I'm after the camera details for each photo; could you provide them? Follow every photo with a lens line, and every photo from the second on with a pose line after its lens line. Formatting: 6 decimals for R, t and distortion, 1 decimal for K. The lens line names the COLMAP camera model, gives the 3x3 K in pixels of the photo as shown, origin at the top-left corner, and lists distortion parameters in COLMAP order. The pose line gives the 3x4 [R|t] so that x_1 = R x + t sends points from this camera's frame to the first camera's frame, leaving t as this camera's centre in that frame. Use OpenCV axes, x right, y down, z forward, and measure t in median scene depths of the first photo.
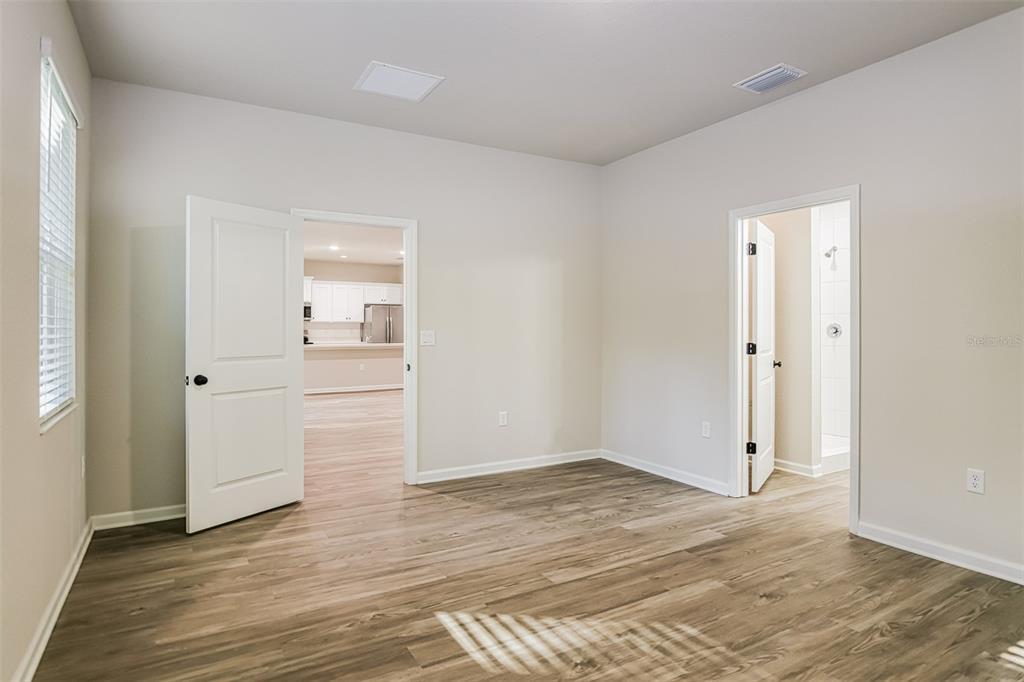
lens RADIAL K [[567.2, 0, 511.1], [0, 567.2, 335.2], [0, 0, 1]] dist [0.005218, -0.002265]
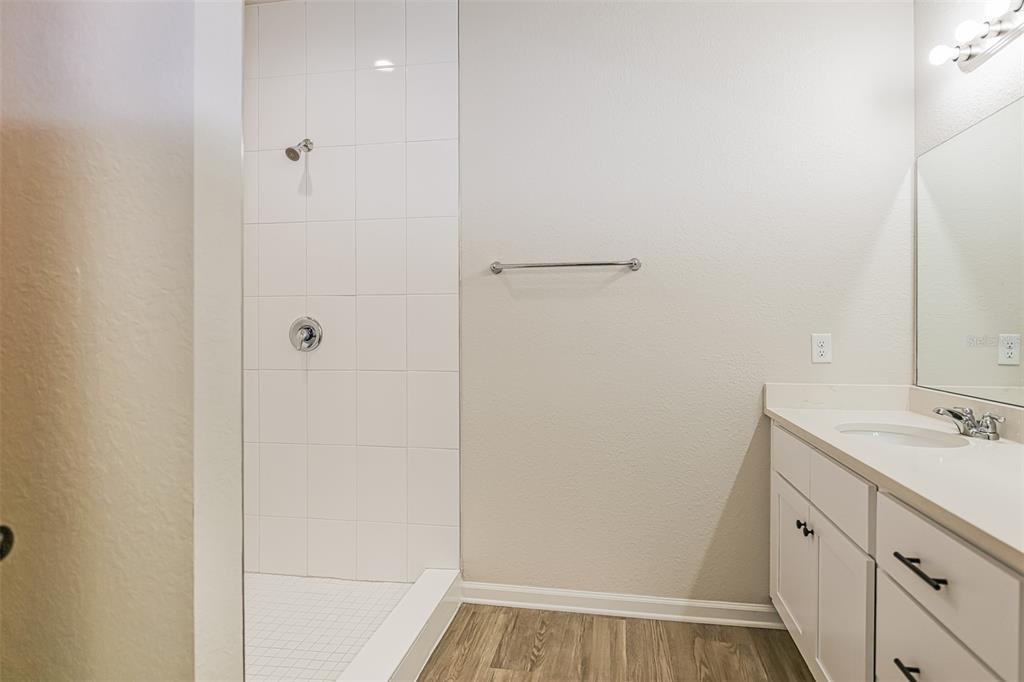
lens RADIAL K [[567.2, 0, 512.6], [0, 567.2, 339.5], [0, 0, 1]] dist [0.005218, -0.002265]
pose [[0.652068, 0.001568, 0.758159, 0.344633], [-0.002292, 0.999997, -0.000096, -0.004241], [-0.758157, -0.001675, 0.652069, 0.601357]]
